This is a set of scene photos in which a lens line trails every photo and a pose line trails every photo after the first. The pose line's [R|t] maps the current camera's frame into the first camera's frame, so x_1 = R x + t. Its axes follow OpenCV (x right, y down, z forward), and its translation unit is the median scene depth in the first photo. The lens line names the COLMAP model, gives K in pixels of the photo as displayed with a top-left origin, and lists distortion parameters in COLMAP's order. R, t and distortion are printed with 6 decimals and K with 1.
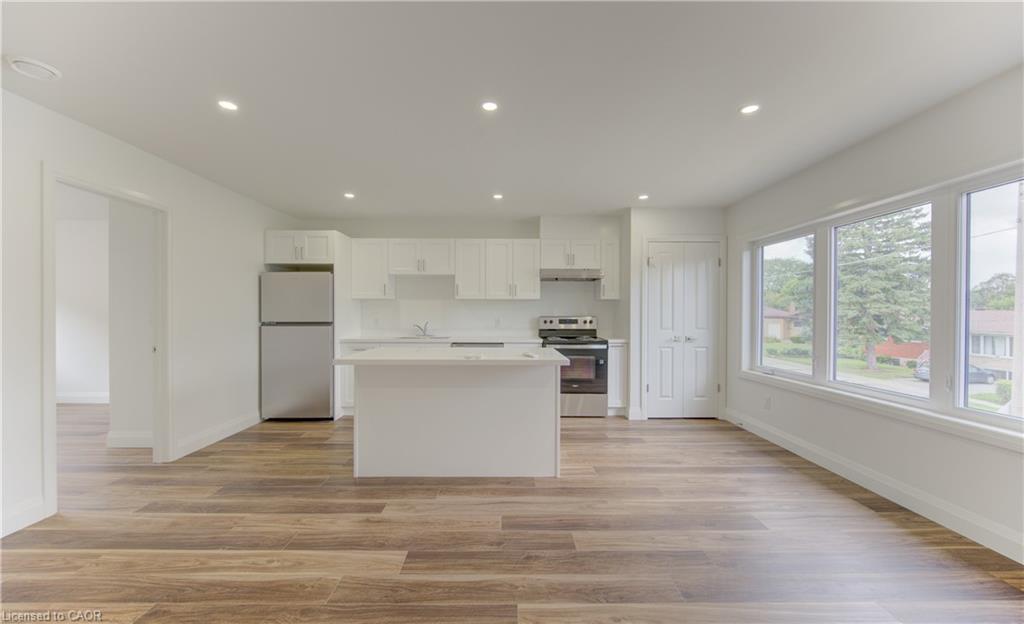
lens RADIAL K [[411.6, 0, 512.2], [0, 411.6, 313.7], [0, 0, 1]] dist [-0.001304, -0.000309]
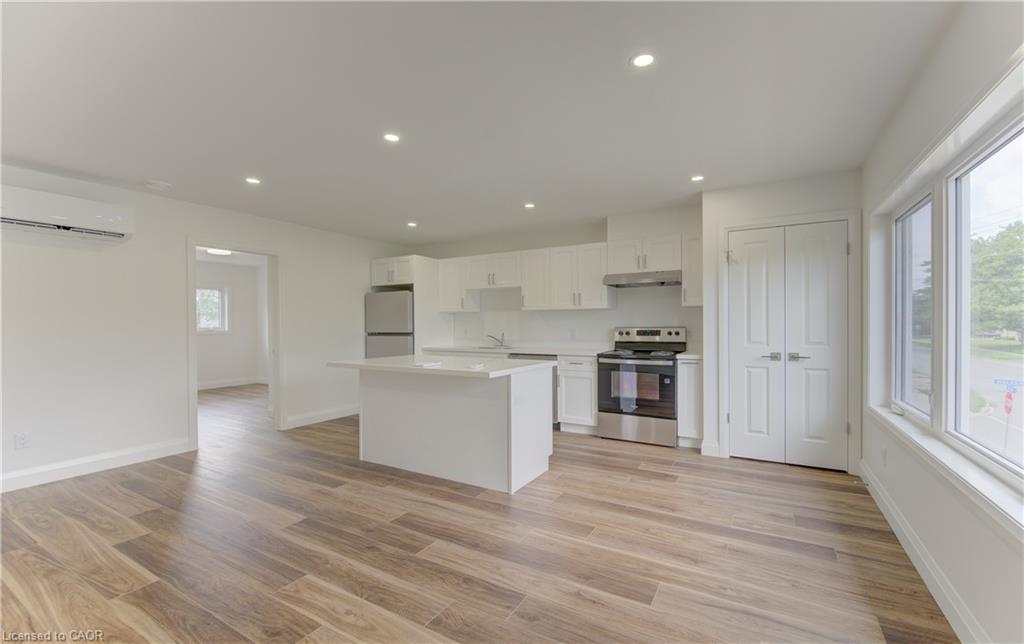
lens RADIAL K [[426.0, 0, 510.7], [0, 426.0, 325.2], [0, 0, 1]] dist [-0.002015, -0.000469]
pose [[0.856460, -0.006942, -0.516168, 0.420722], [0.007490, 0.999971, -0.001022, 0.001495], [0.516160, -0.002990, 0.856487, 0.097660]]
